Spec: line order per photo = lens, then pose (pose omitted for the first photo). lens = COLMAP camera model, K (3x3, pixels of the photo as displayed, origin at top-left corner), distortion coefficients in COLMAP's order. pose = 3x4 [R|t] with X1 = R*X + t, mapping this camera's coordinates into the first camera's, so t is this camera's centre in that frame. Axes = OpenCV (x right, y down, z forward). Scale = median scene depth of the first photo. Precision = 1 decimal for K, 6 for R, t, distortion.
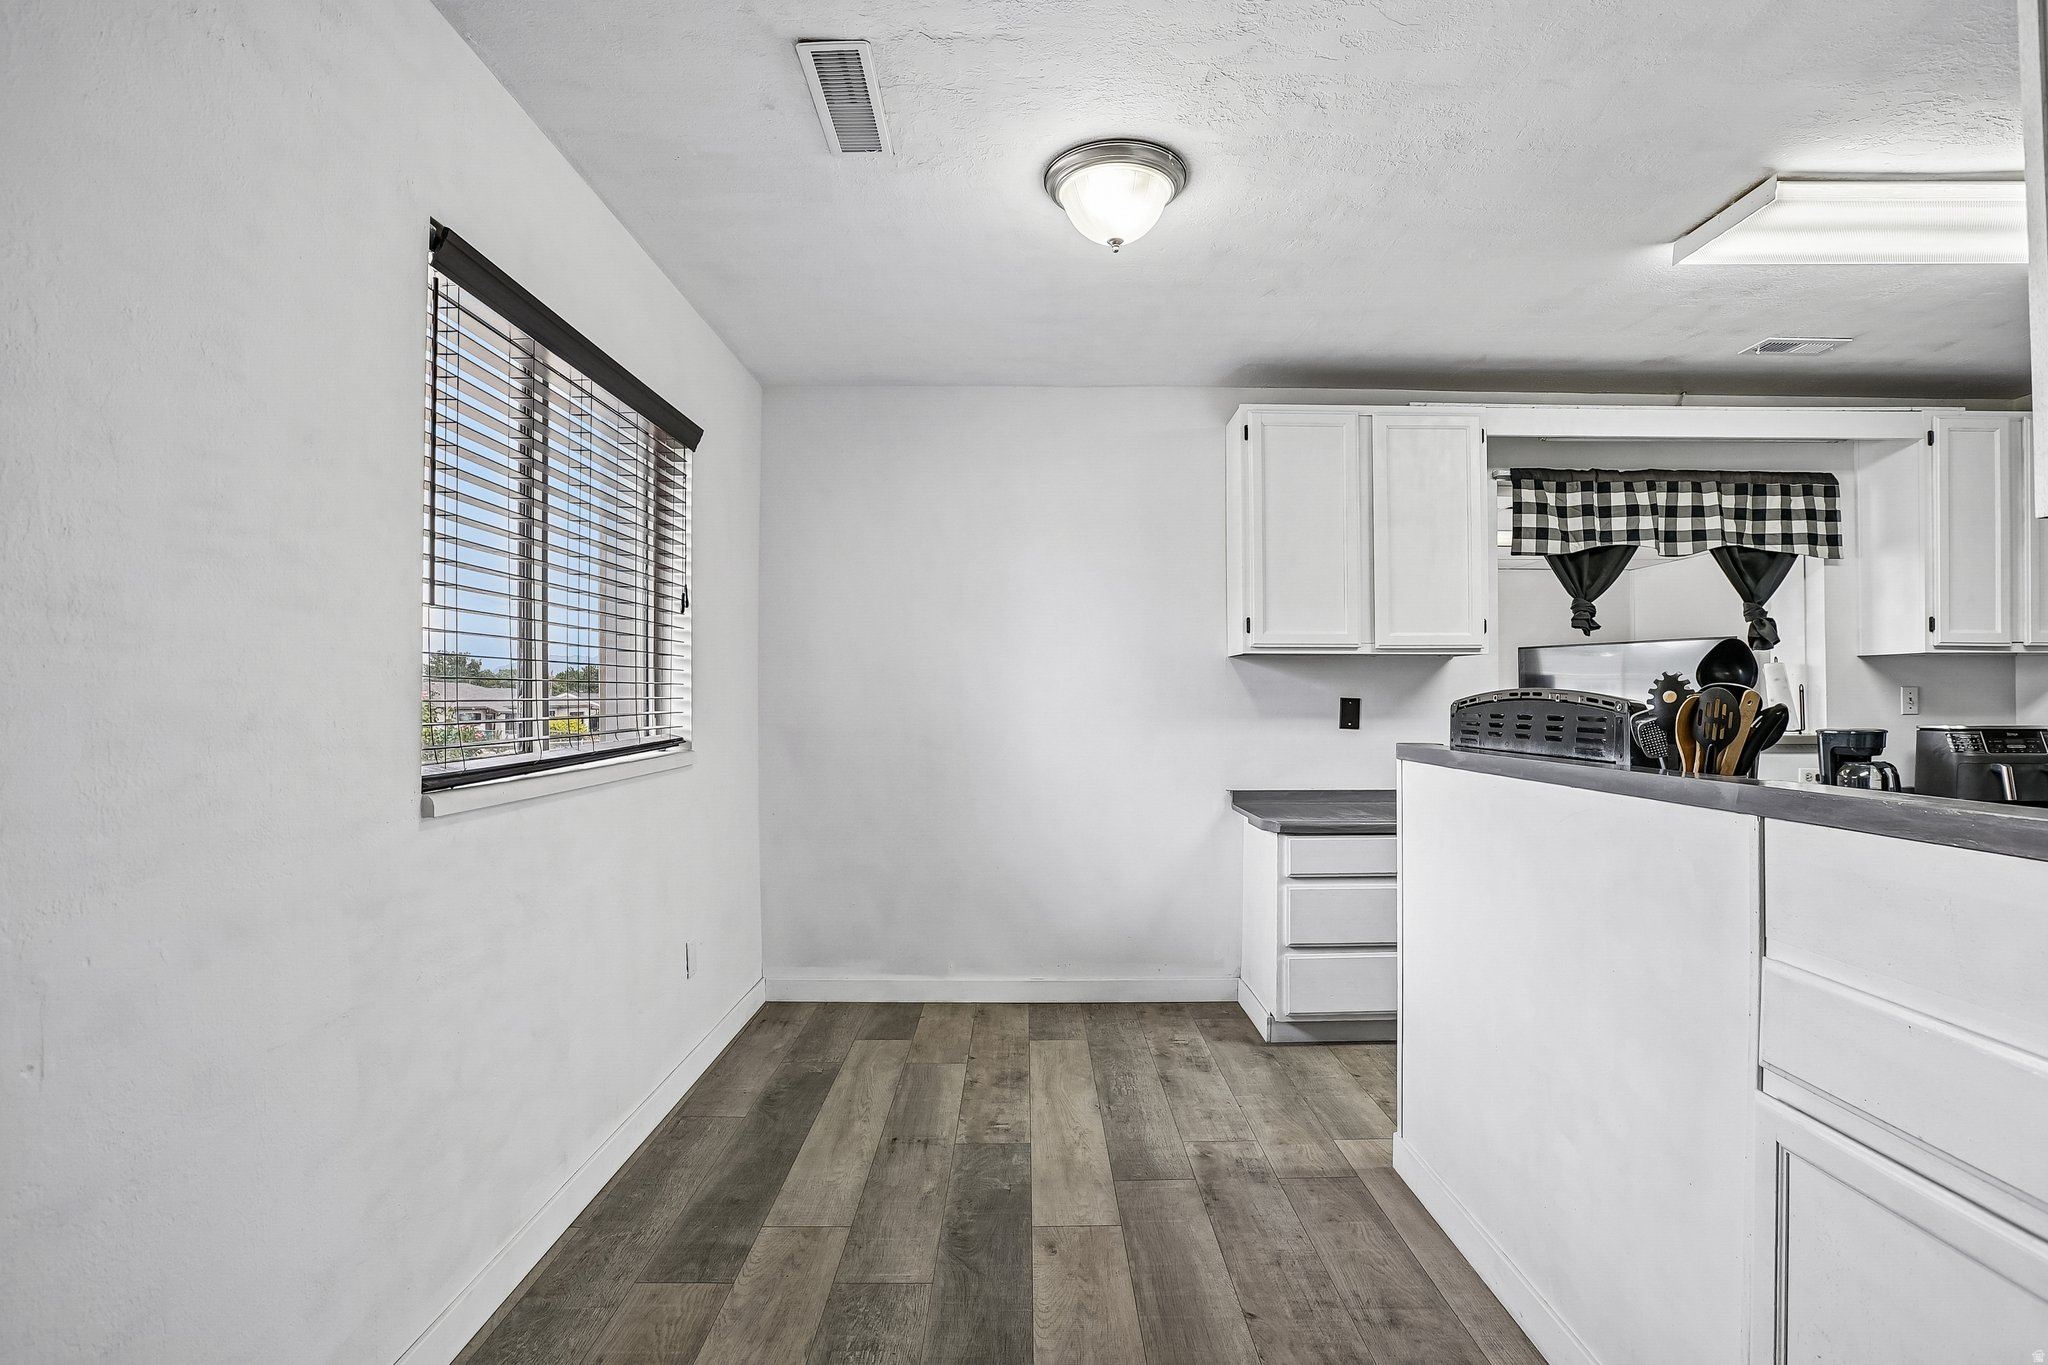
lens RADIAL K [[988.1, 0, 1022.9], [0, 988.1, 690.0], [0, 0, 1]] dist [-0.032951, 0.008681]
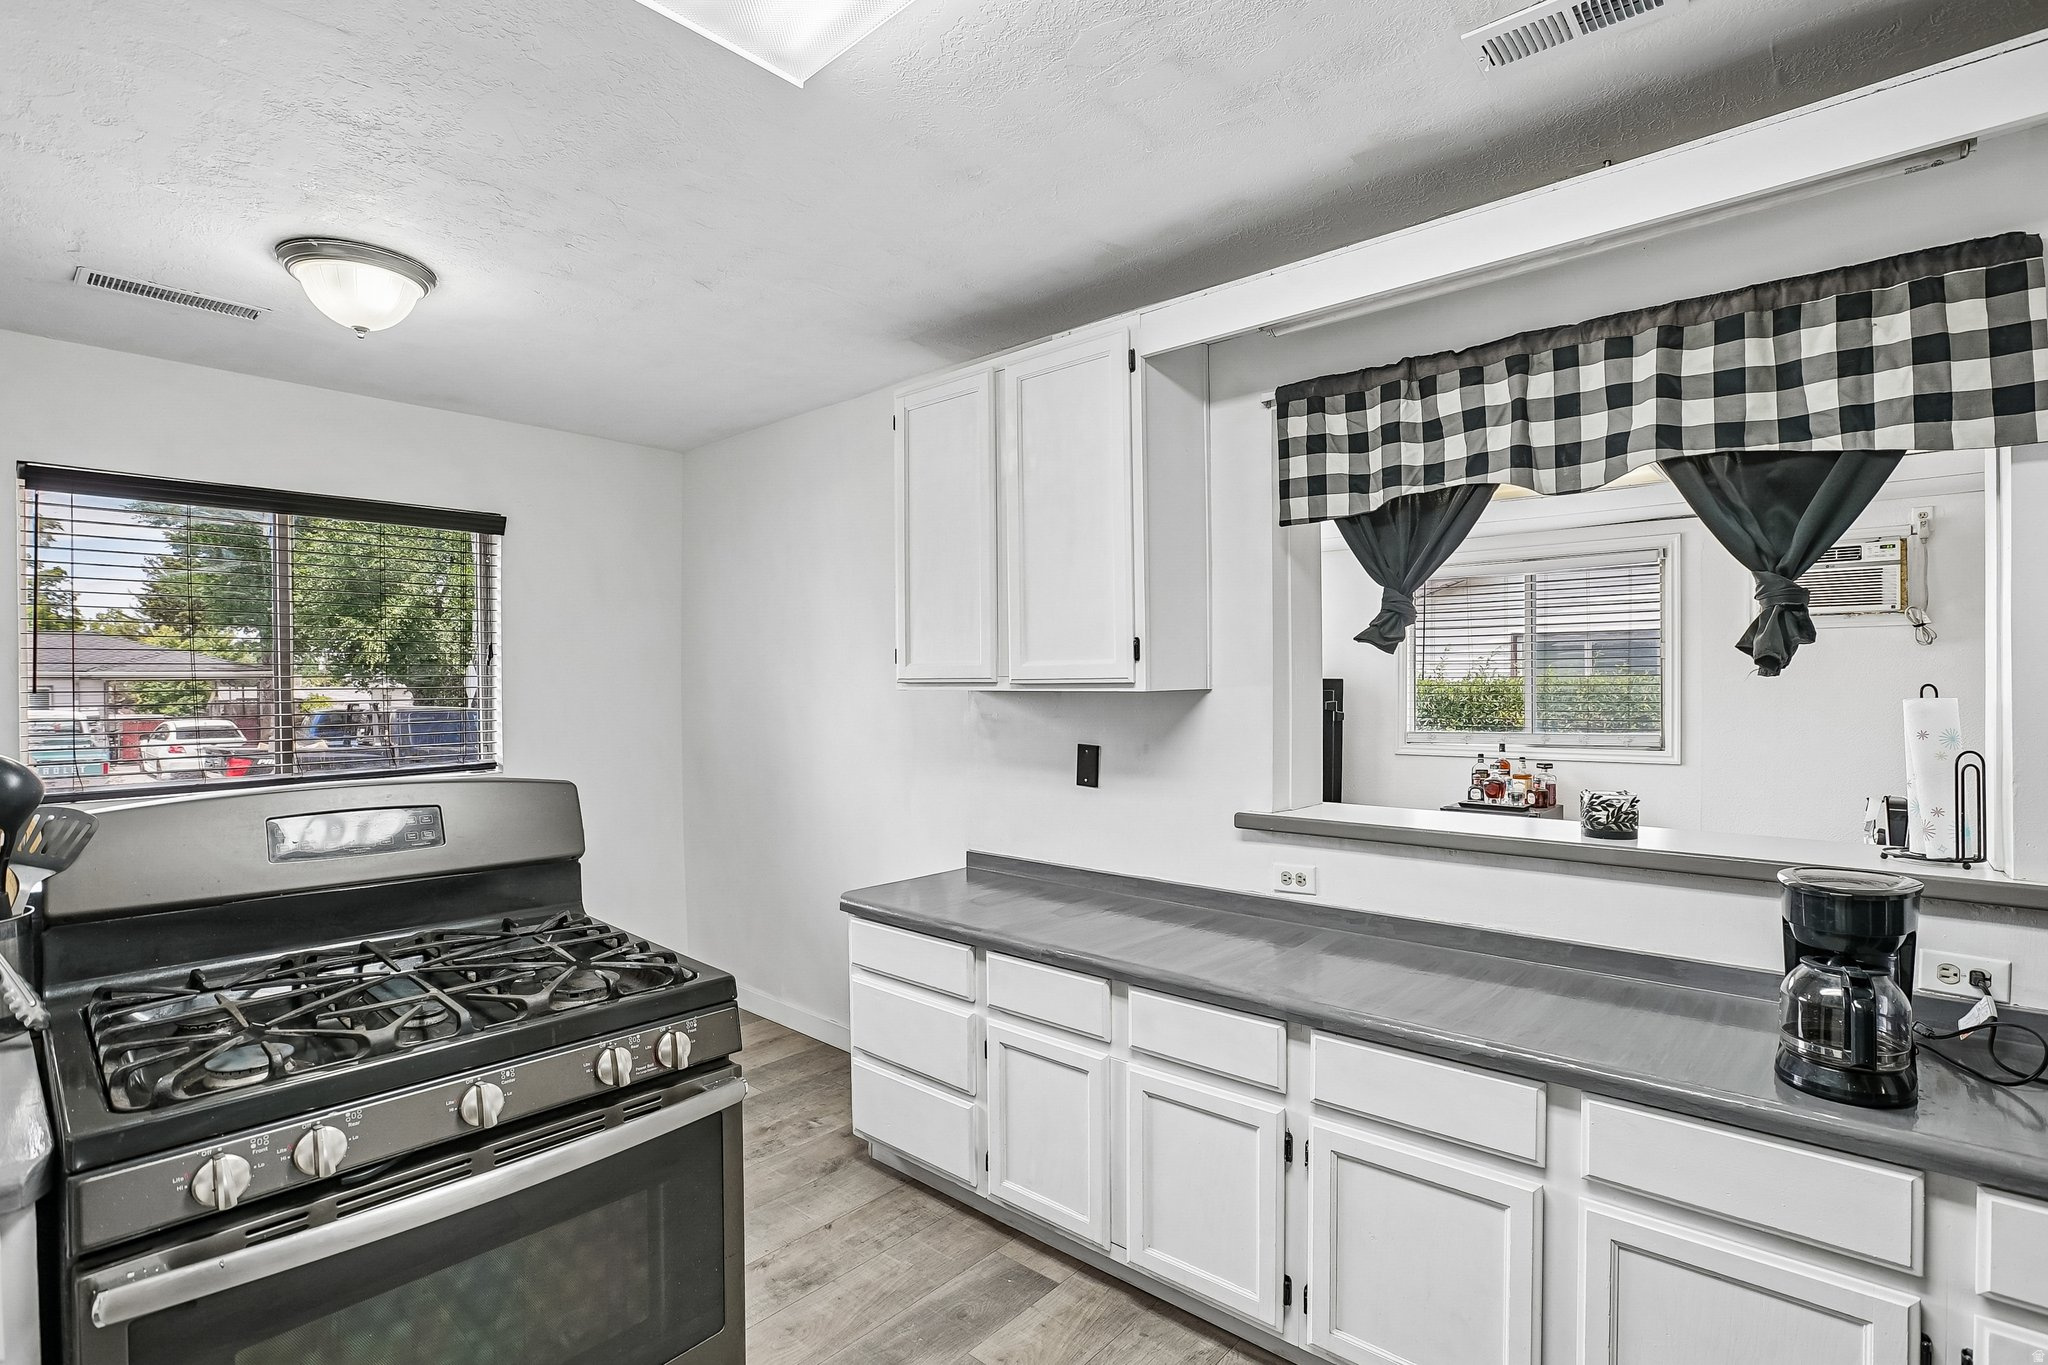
lens RADIAL K [[988.1, 0, 1043.6], [0, 988.1, 682.4], [0, 0, 1]] dist [-0.032951, 0.008681]
pose [[0.738575, -0.002517, -0.674167, 0.811948], [0.010278, 0.999919, 0.007526, -0.044523], [0.674093, -0.012487, 0.738541, 0.434662]]
